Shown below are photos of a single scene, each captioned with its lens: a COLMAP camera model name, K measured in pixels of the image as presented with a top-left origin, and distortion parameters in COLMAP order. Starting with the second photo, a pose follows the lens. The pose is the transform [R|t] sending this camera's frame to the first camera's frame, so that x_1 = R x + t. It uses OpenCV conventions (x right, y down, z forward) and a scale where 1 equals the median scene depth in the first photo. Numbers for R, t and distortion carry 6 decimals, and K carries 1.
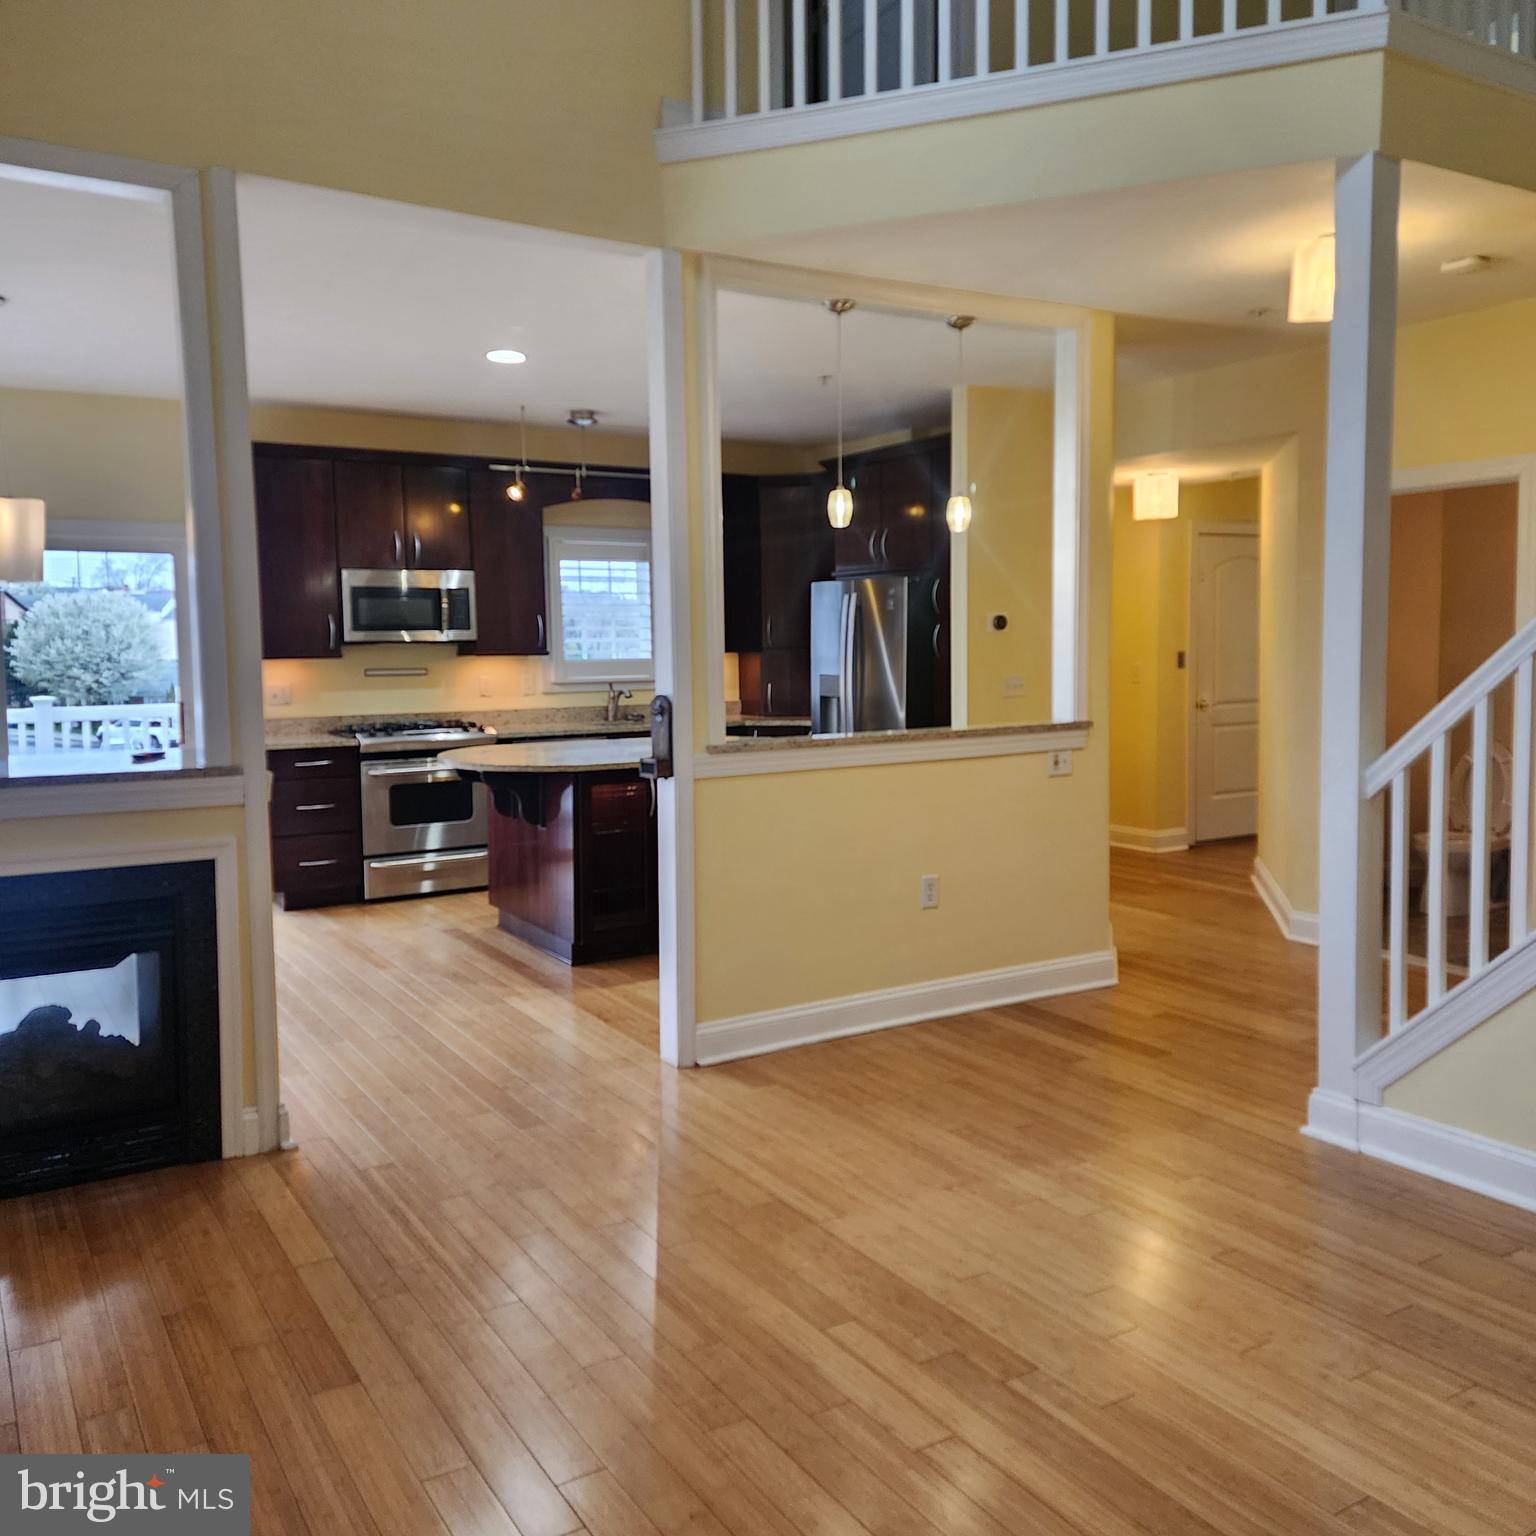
lens RADIAL K [[1361.7, 0, 753.9], [0, 1361.7, 758.3], [0, 0, 1]] dist [0.104662, -0.101694]
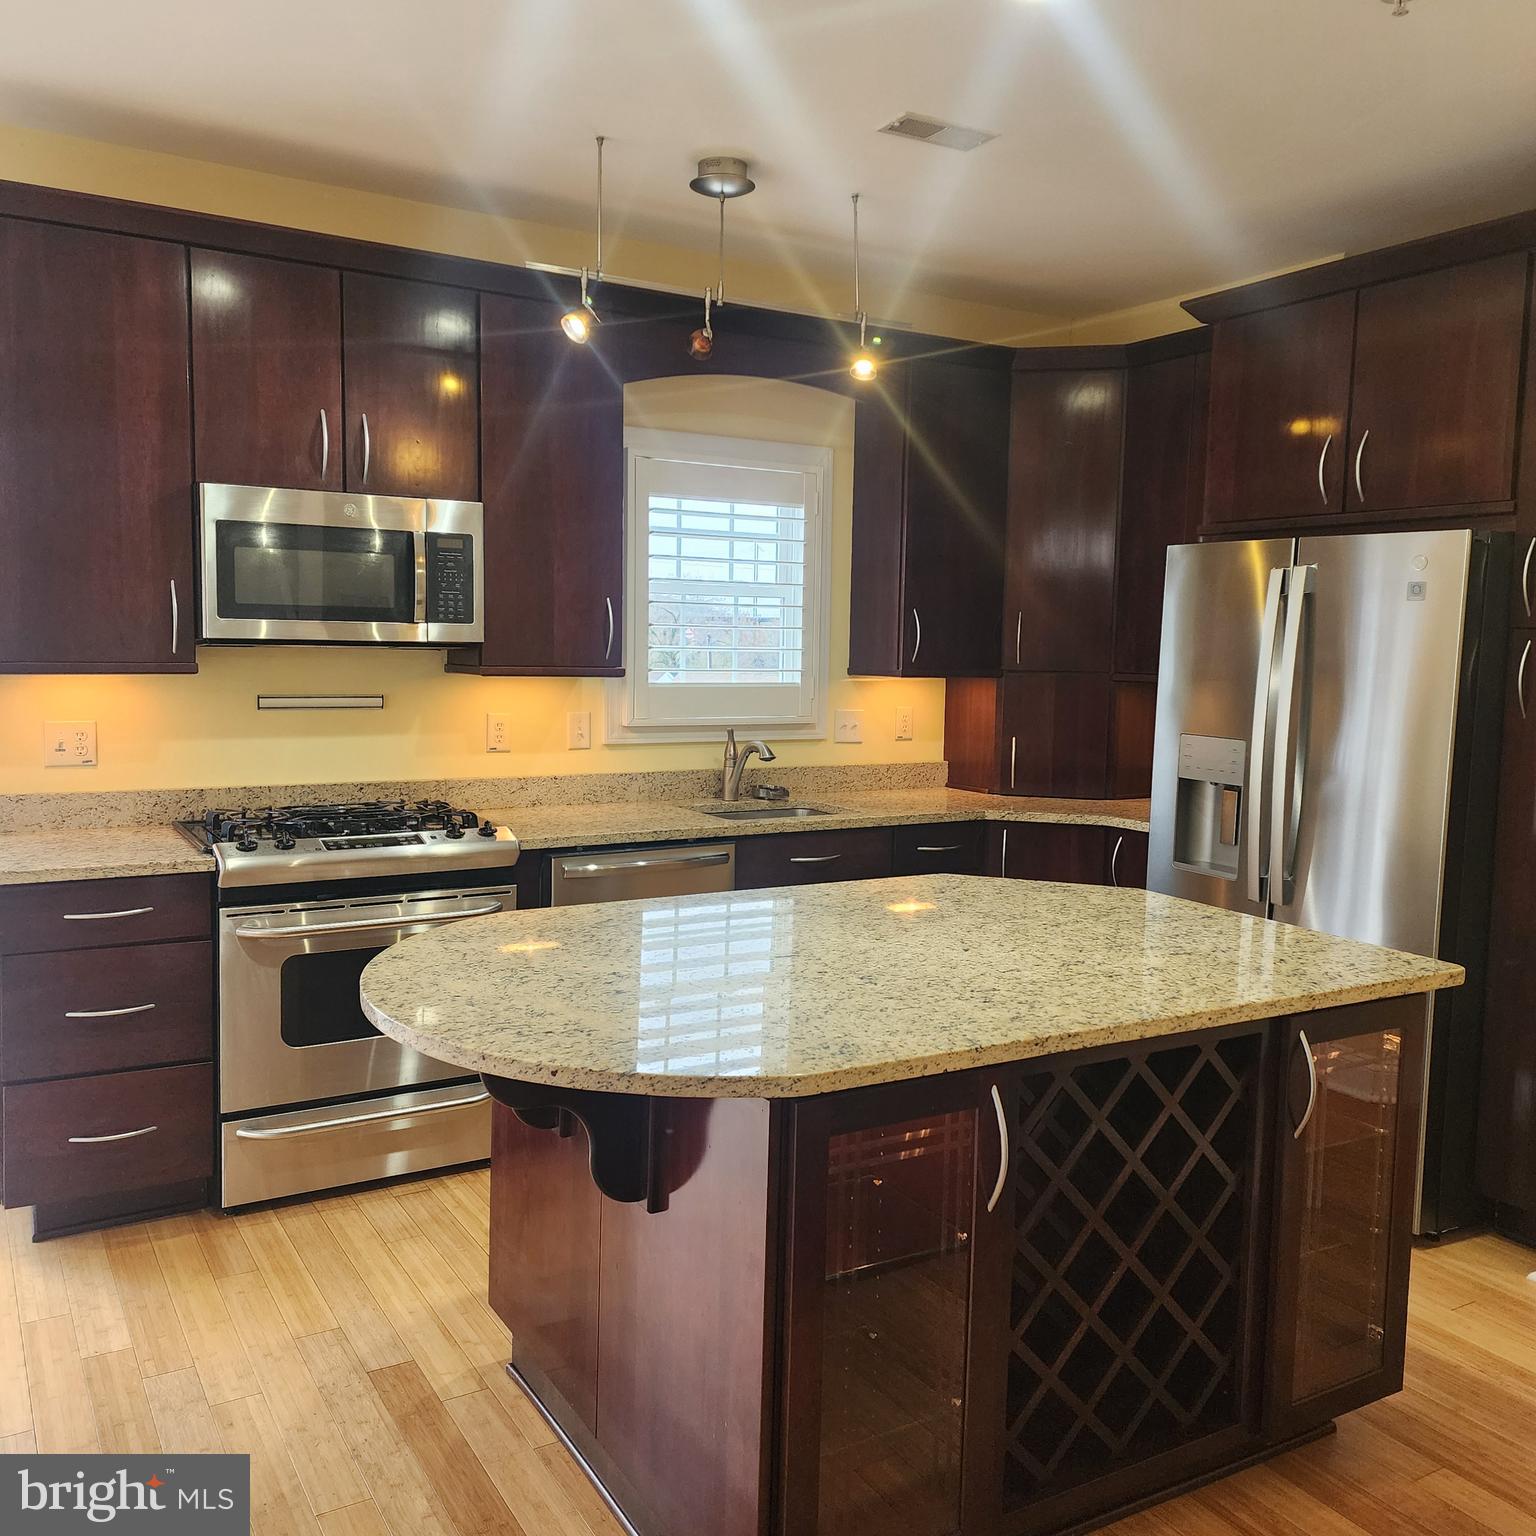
lens RADIAL K [[1361.7, 0, 741.0], [0, 1361.7, 765.2], [0, 0, 1]] dist [0.104662, -0.101694]
pose [[0.999406, 0.032059, -0.012643, -0.104196], [-0.031986, 0.999470, 0.005969, -0.049384], [0.012828, -0.005561, 0.999902, 0.516691]]
